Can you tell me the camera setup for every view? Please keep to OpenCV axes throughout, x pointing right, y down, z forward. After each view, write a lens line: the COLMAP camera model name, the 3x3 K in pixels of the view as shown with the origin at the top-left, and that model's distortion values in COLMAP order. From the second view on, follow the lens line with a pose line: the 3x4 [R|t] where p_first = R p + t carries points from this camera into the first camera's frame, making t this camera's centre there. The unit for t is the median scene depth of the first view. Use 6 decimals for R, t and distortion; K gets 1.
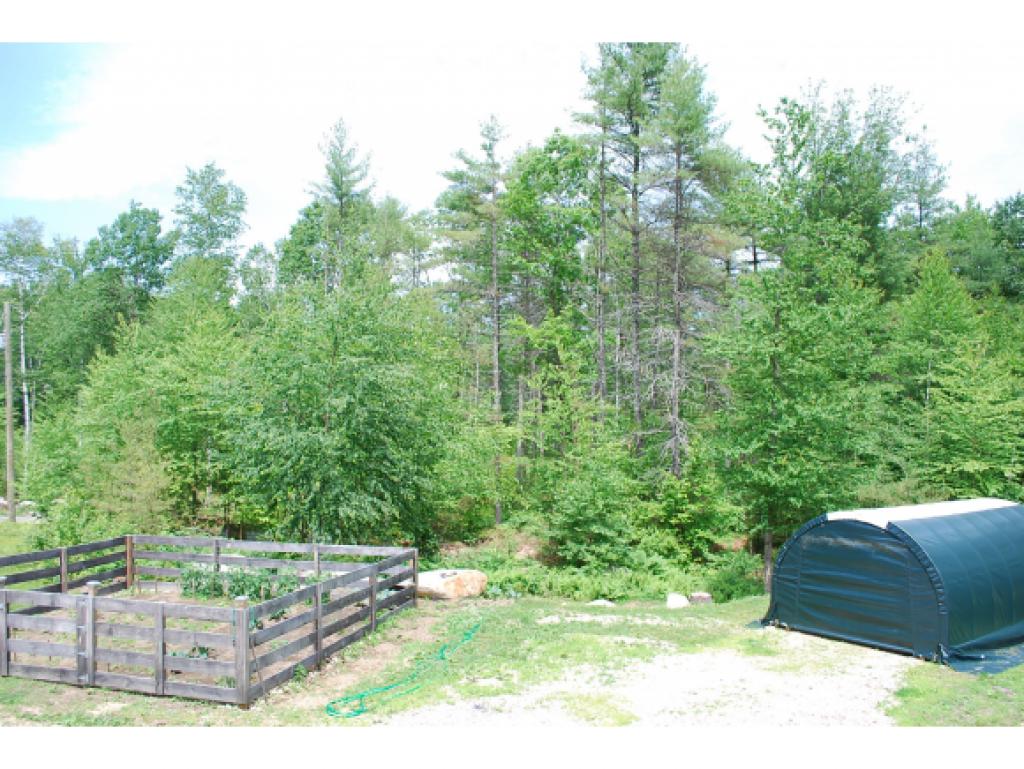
lens RADIAL K [[807.4, 0, 512.0], [0, 807.4, 384.5], [0, 0, 1]] dist [-0.069774, -0.006876]
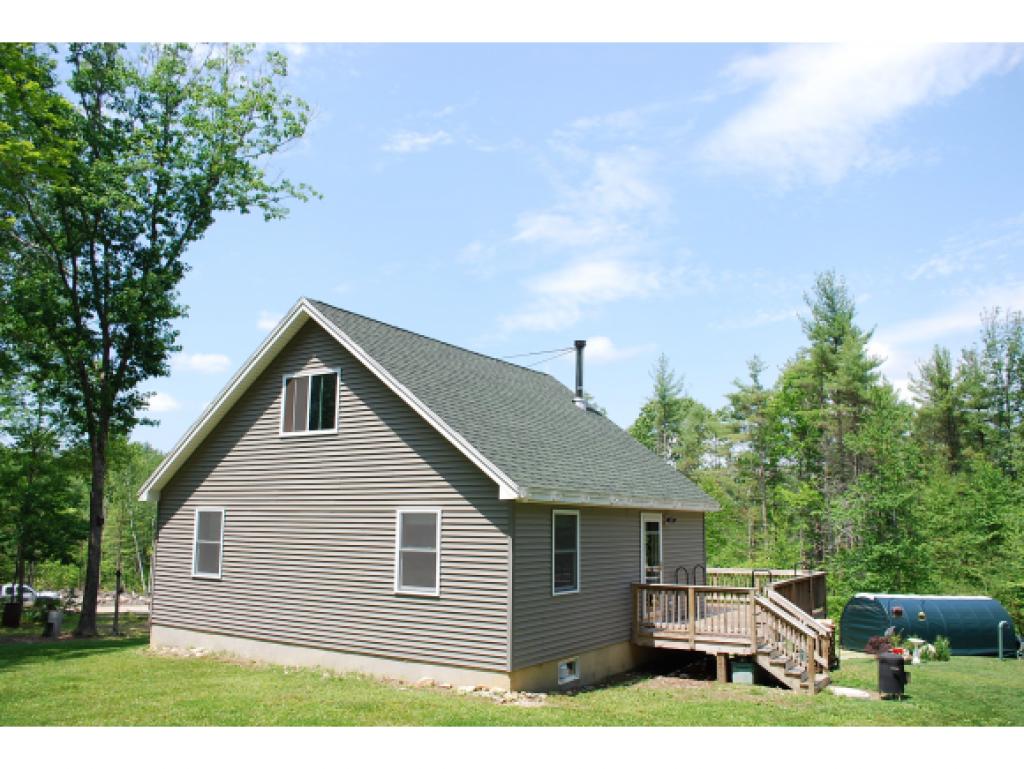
lens RADIAL K [[807.4, 0, 512.0], [0, 807.4, 384.5], [0, 0, 1]] dist [-0.069774, -0.006876]
pose [[0.907922, -0.066778, -0.413785, 0.152664], [-0.006656, 0.984805, -0.173537, -0.008429], [0.419086, 0.160313, 0.893682, -0.473598]]
